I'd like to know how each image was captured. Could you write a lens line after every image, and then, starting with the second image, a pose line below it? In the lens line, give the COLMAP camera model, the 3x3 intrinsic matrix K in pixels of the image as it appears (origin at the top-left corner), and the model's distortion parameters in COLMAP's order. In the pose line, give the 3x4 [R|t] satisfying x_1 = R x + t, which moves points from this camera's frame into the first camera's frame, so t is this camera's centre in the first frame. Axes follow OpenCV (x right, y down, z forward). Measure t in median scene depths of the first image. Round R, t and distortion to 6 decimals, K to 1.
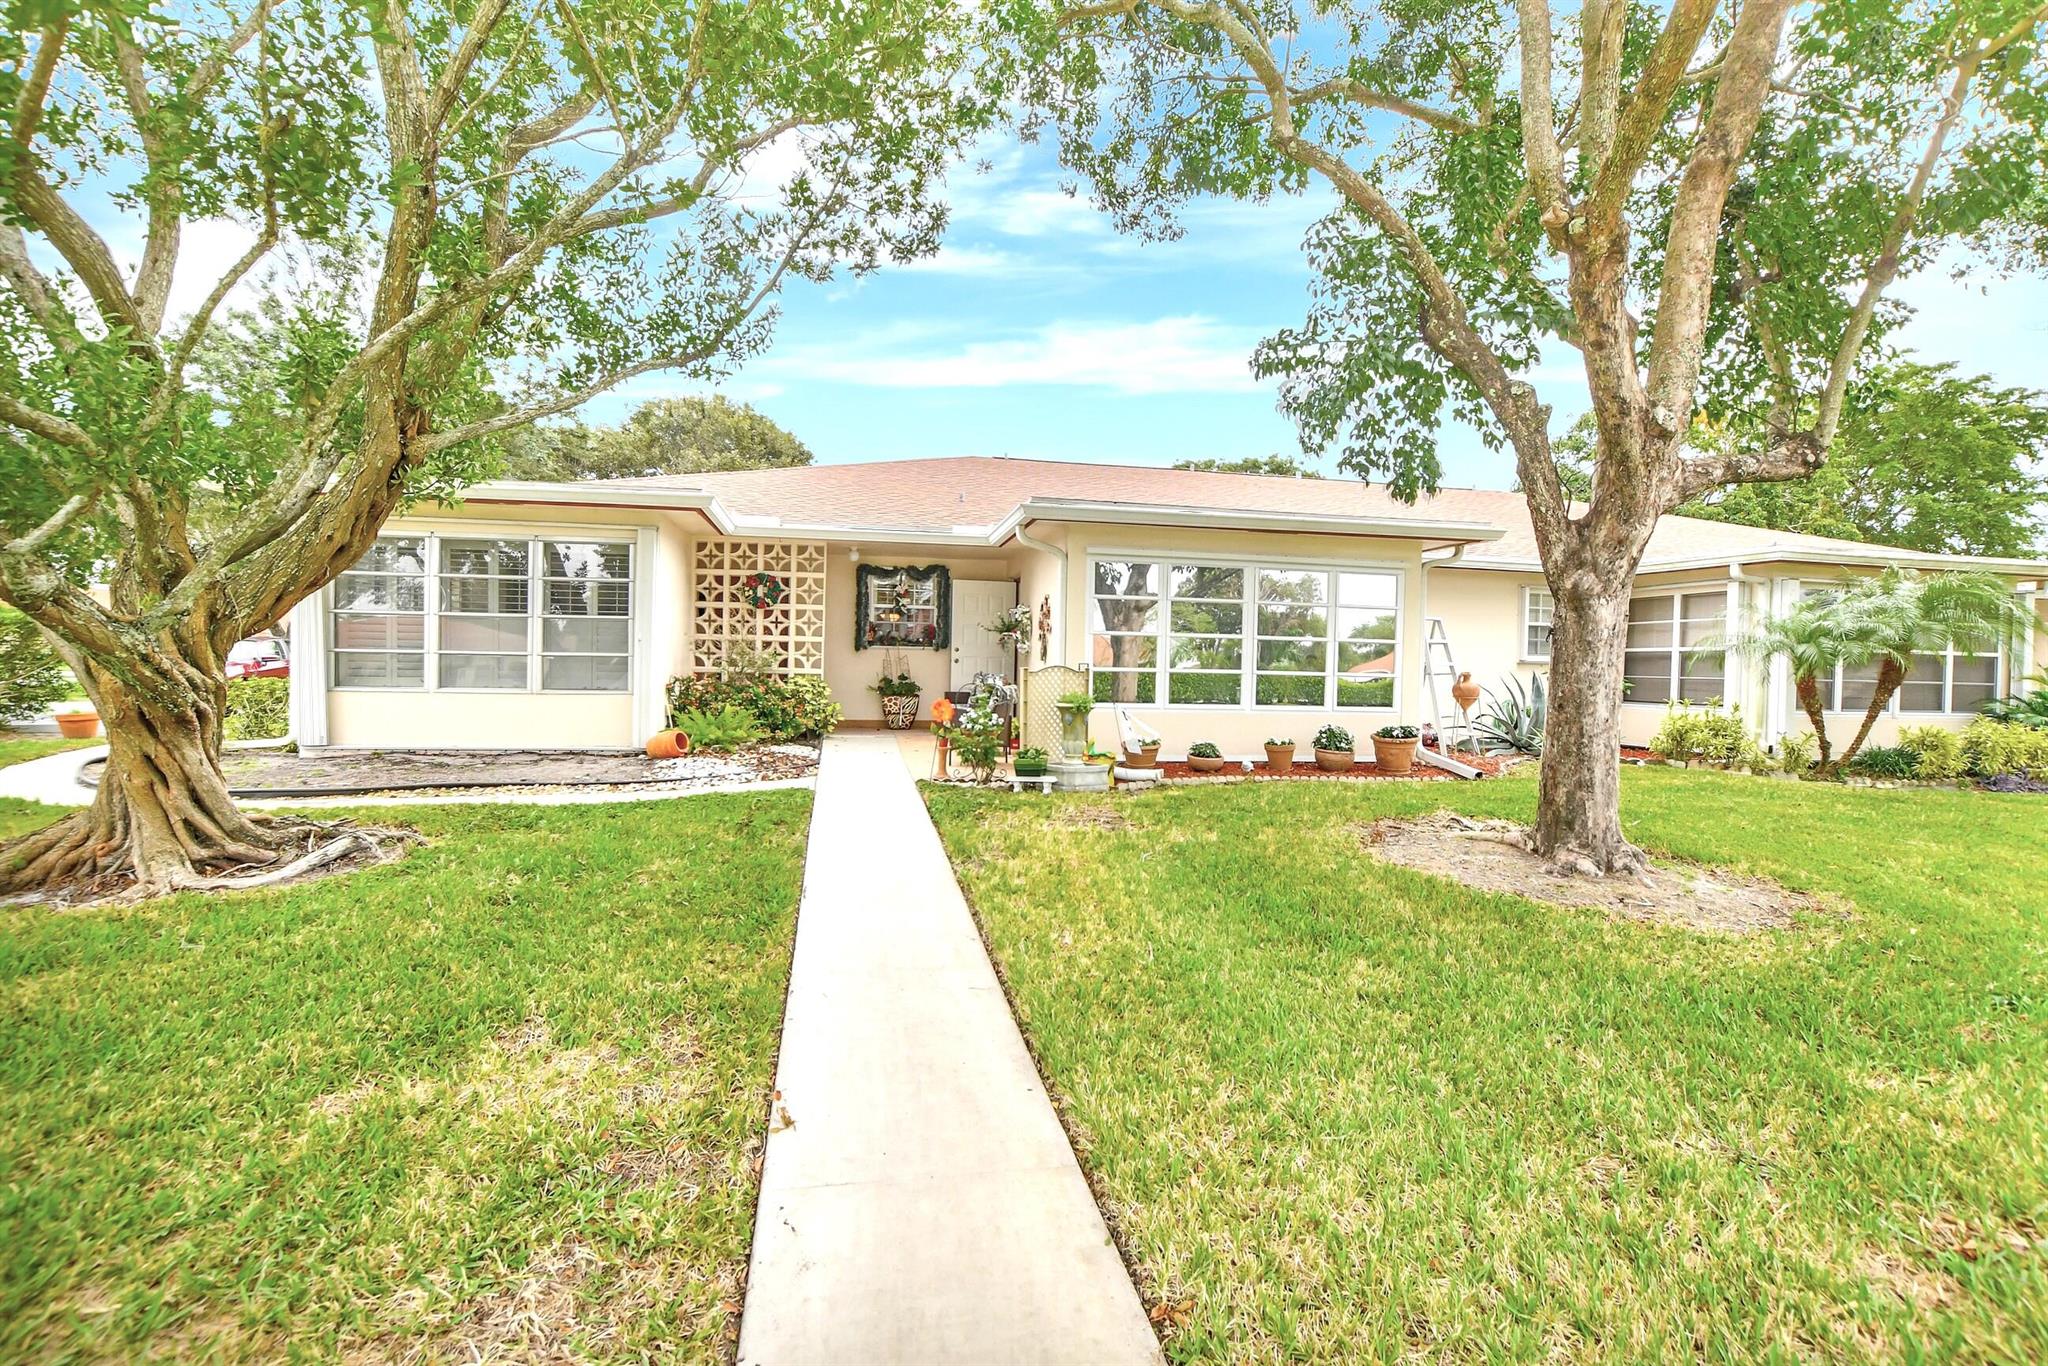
lens RADIAL K [[923.1, 0, 1024.0], [0, 923.1, 680.2], [0, 0, 1]] dist [-0.025049, 0.001518]
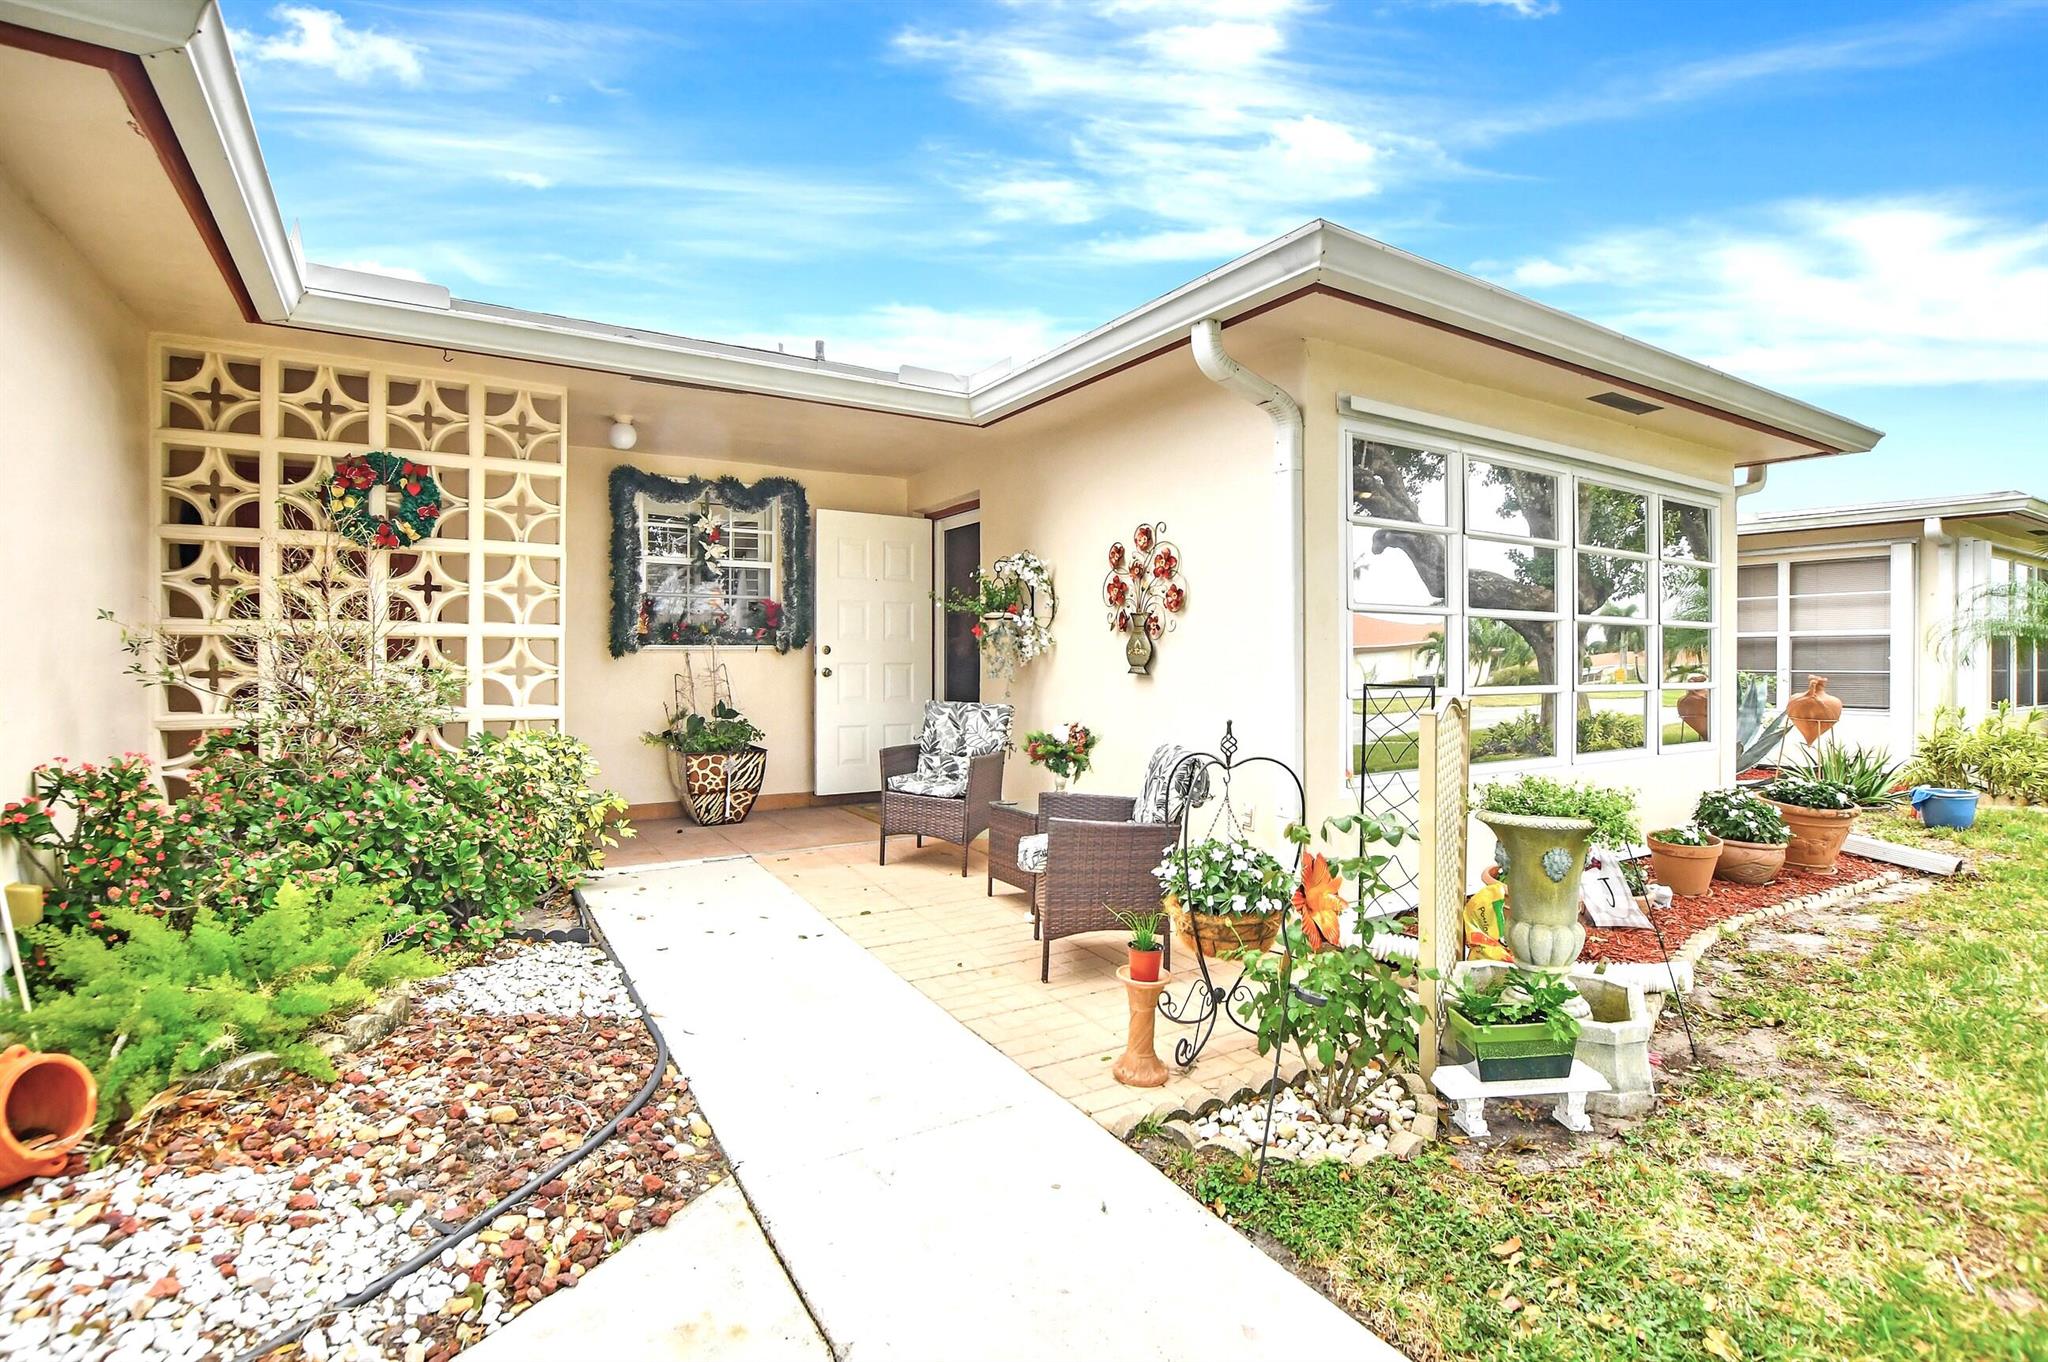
lens RADIAL K [[923.1, 0, 988.3], [0, 923.1, 667.6], [0, 0, 1]] dist [-0.025049, 0.001518]
pose [[0.936705, -0.022853, 0.349374, -0.185953], [0.024951, 0.999688, -0.001505, -0.023577], [-0.349230, 0.010127, 0.936982, 0.570183]]
